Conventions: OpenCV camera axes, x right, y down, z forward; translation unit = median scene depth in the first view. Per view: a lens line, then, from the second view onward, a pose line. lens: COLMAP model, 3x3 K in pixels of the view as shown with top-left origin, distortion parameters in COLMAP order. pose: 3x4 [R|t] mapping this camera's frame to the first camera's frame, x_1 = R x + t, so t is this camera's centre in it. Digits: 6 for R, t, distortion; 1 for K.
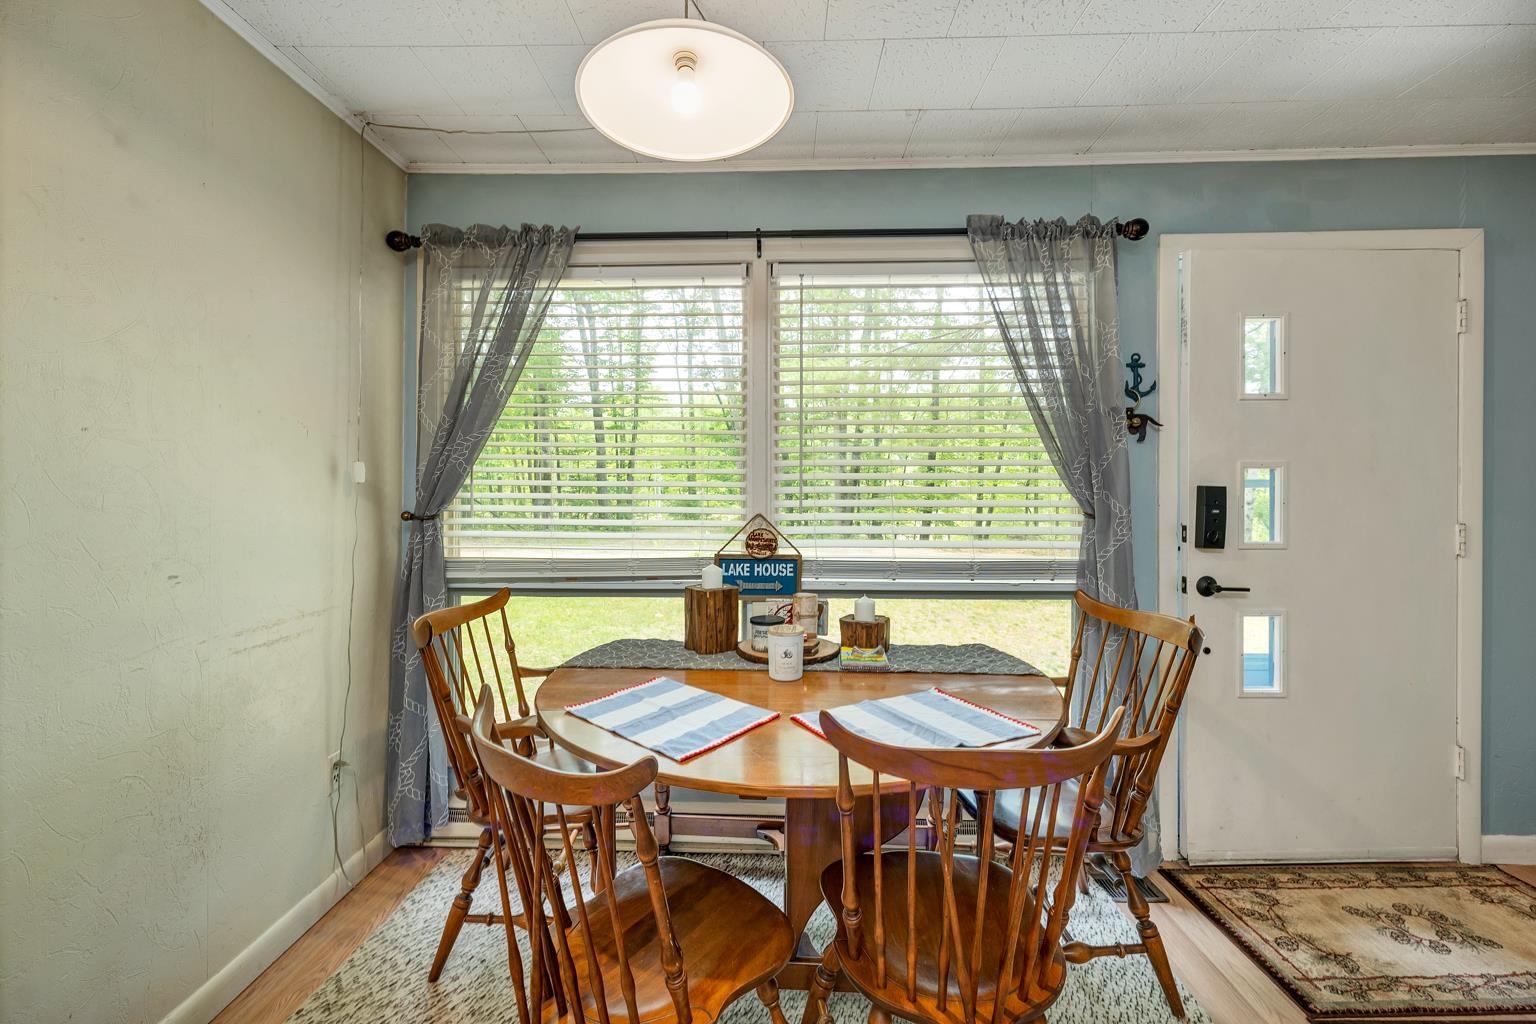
lens RADIAL K [[651.1, 0, 767.4], [0, 651.1, 487.6], [0, 0, 1]] dist [-0.000684, -0.000068]
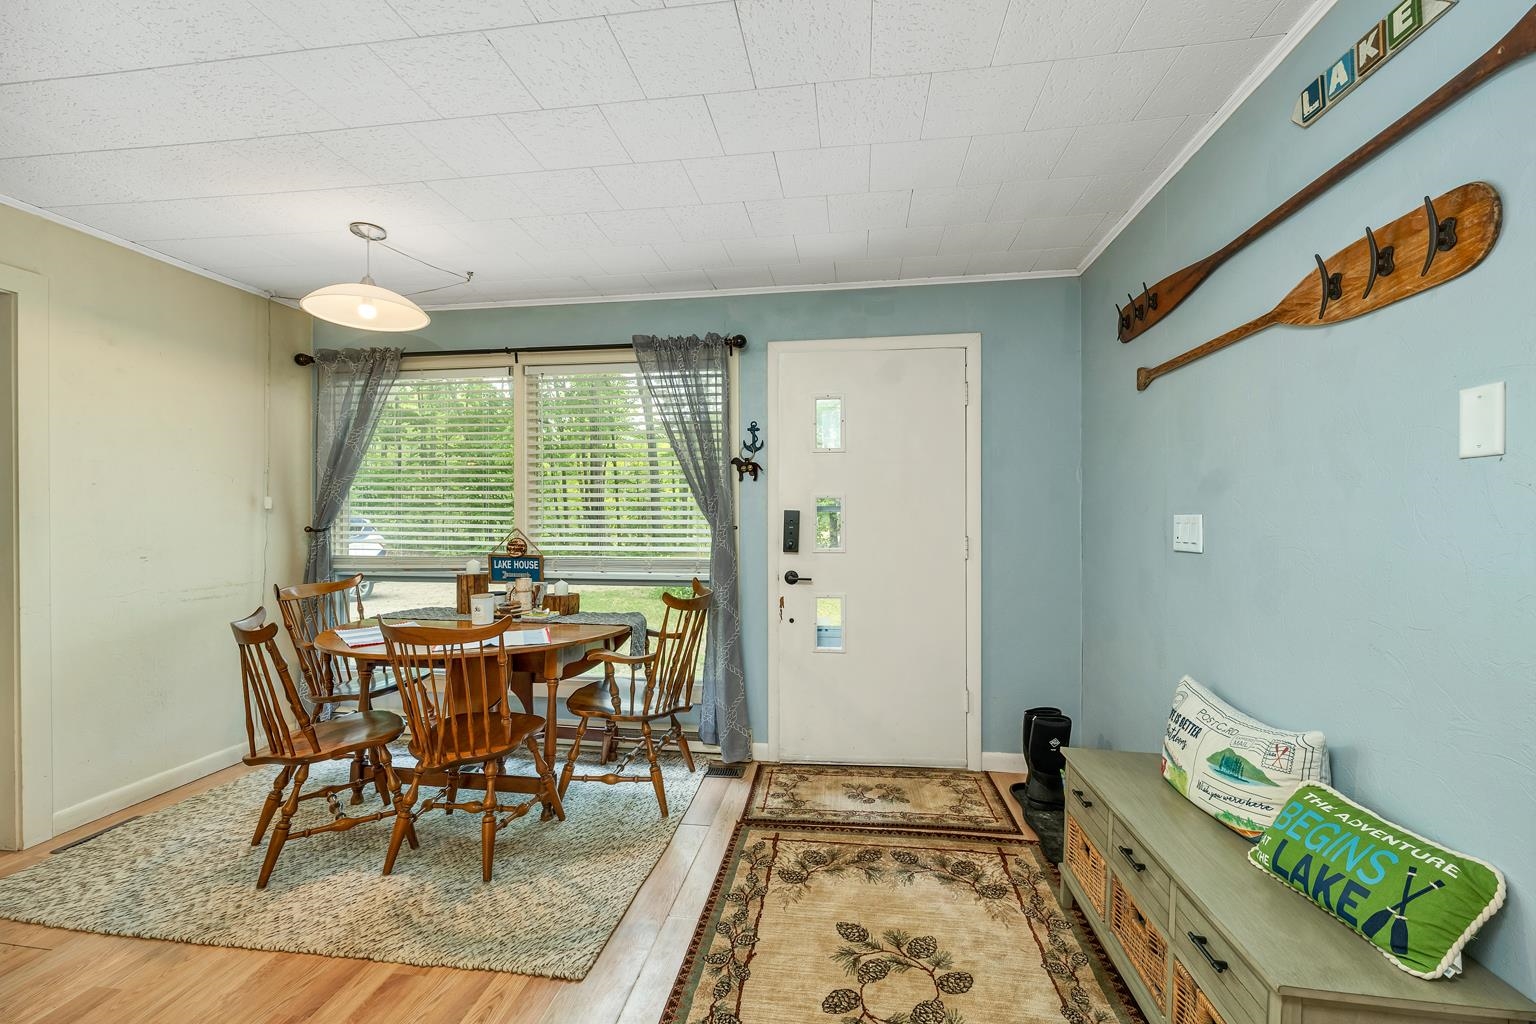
lens RADIAL K [[664.3, 0, 771.3], [0, 664.3, 510.5], [0, 0, 1]] dist [0.000639, -0.000239]
pose [[0.993355, -0.000660, -0.115089, 0.792905], [0.001196, 0.999989, 0.004586, -0.009477], [0.115085, -0.004693, 0.993345, -0.515278]]
